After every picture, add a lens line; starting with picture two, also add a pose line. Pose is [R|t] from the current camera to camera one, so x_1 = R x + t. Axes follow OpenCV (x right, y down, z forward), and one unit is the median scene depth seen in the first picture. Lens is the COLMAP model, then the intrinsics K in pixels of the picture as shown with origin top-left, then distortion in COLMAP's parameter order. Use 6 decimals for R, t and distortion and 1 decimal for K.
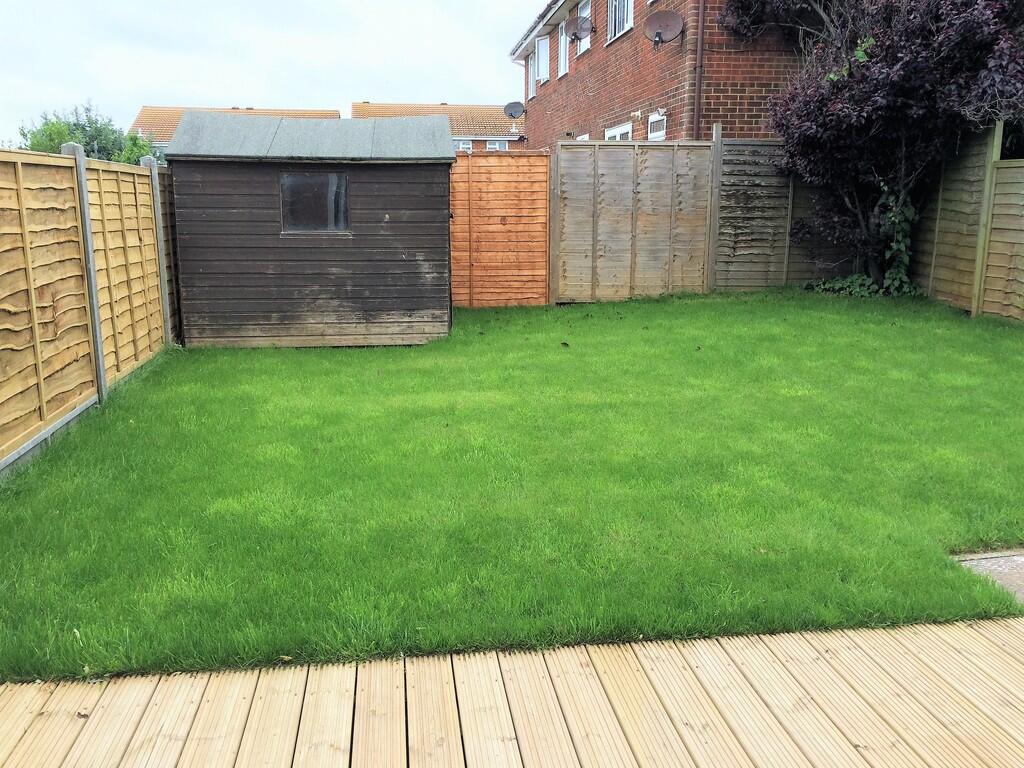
lens RADIAL K [[900.5, 0, 512.0], [0, 900.5, 384.0], [0, 0, 1]] dist [0.031019, 0.001084]
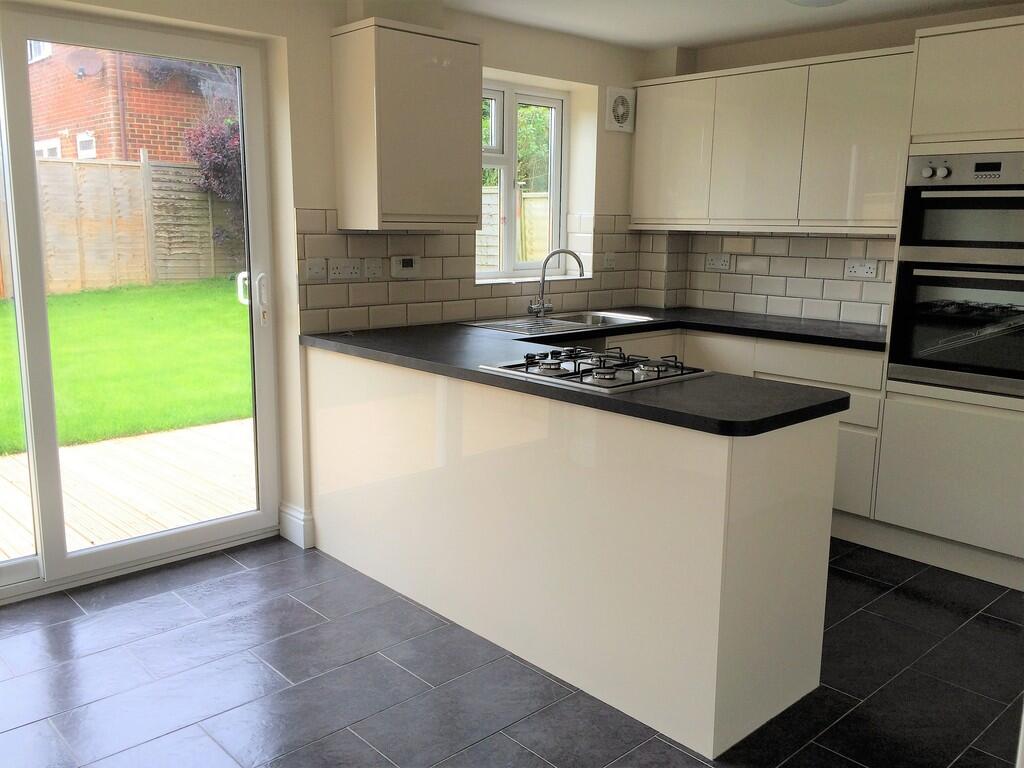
lens RADIAL K [[861.0, 0, 500.1], [0, 861.0, 384.7], [0, 0, 1]] dist [0.035729, -0.007512]
pose [[0.823322, -0.097703, 0.559103, -0.067820], [0.101943, 0.994509, 0.023671, 0.056840], [-0.558345, 0.037508, 0.828760, -0.250125]]
